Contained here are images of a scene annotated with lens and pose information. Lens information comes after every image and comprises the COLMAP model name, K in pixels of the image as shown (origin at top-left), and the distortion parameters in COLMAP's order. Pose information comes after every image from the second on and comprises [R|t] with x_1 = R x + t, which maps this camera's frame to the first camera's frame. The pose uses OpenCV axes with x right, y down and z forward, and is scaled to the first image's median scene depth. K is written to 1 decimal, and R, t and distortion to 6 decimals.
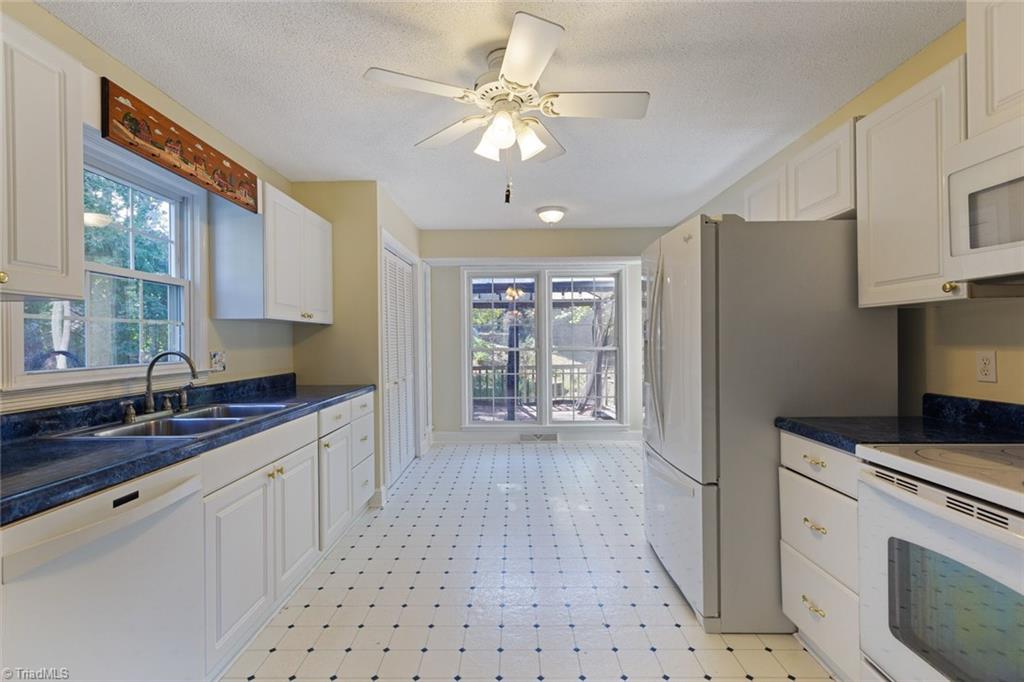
lens RADIAL K [[466.2, 0, 517.2], [0, 466.2, 336.8], [0, 0, 1]] dist [0.002899, -0.001364]
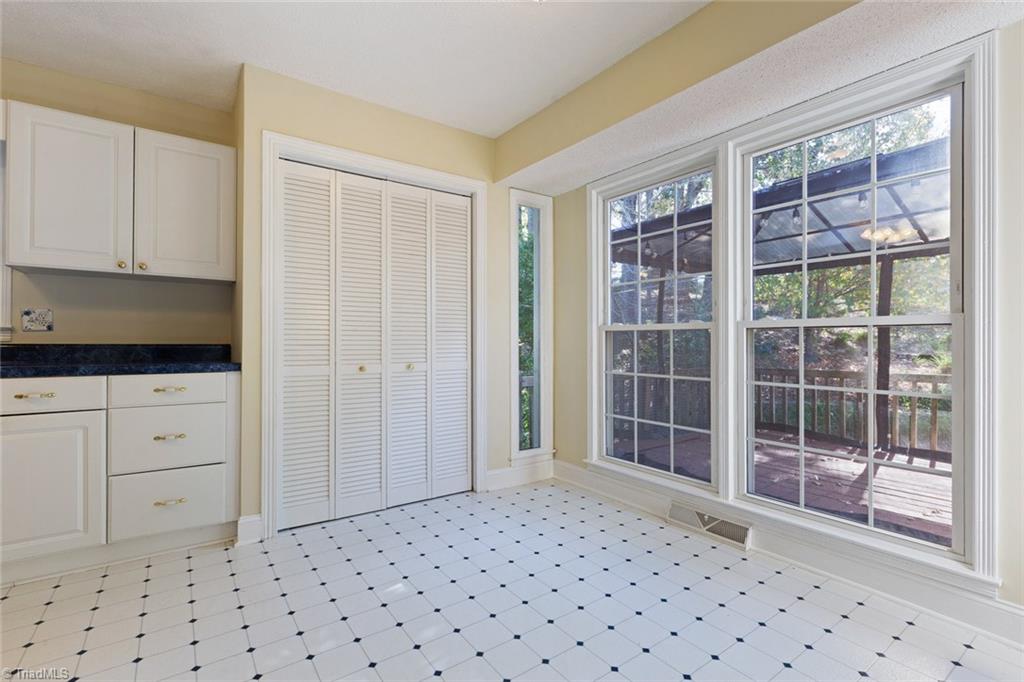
lens RADIAL K [[466.2, 0, 505.5], [0, 466.2, 345.7], [0, 0, 1]] dist [0.002899, -0.001364]
pose [[0.572150, 0.017802, -0.819956, 0.802424], [-0.005694, 0.999827, 0.017734, 0.102685], [0.820129, -0.005478, 0.572152, 1.551116]]
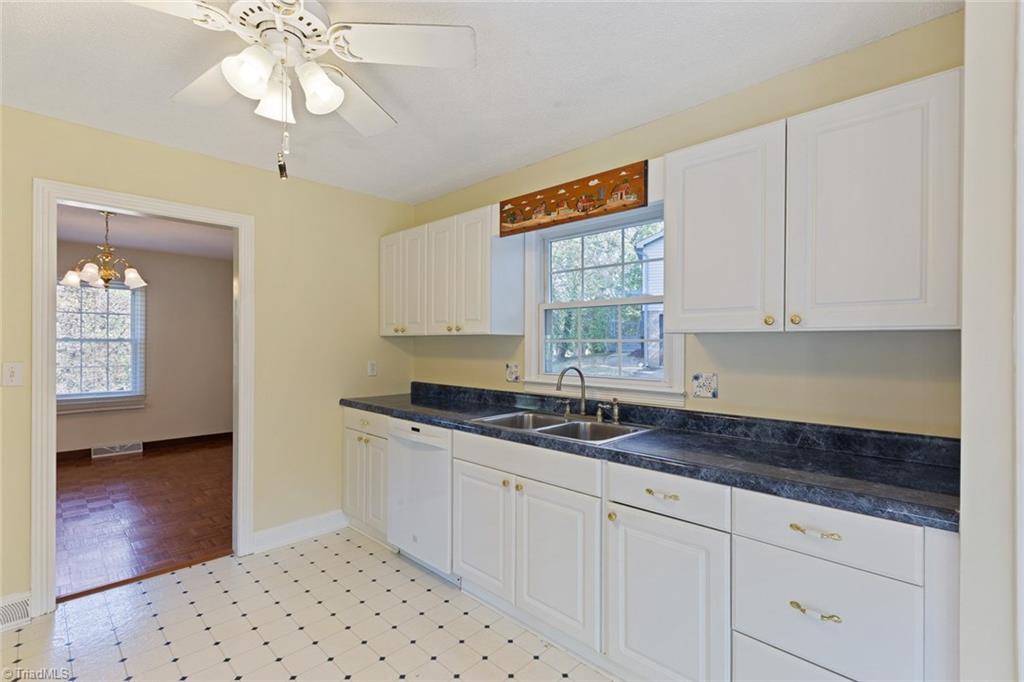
lens RADIAL K [[466.2, 0, 510.8], [0, 466.2, 341.6], [0, 0, 1]] dist [0.002899, -0.001364]
pose [[-0.705041, 0.005447, -0.709146, 0.227358], [0.006917, 0.999976, 0.000804, -0.034423], [0.709133, -0.004338, -0.705061, 1.687538]]
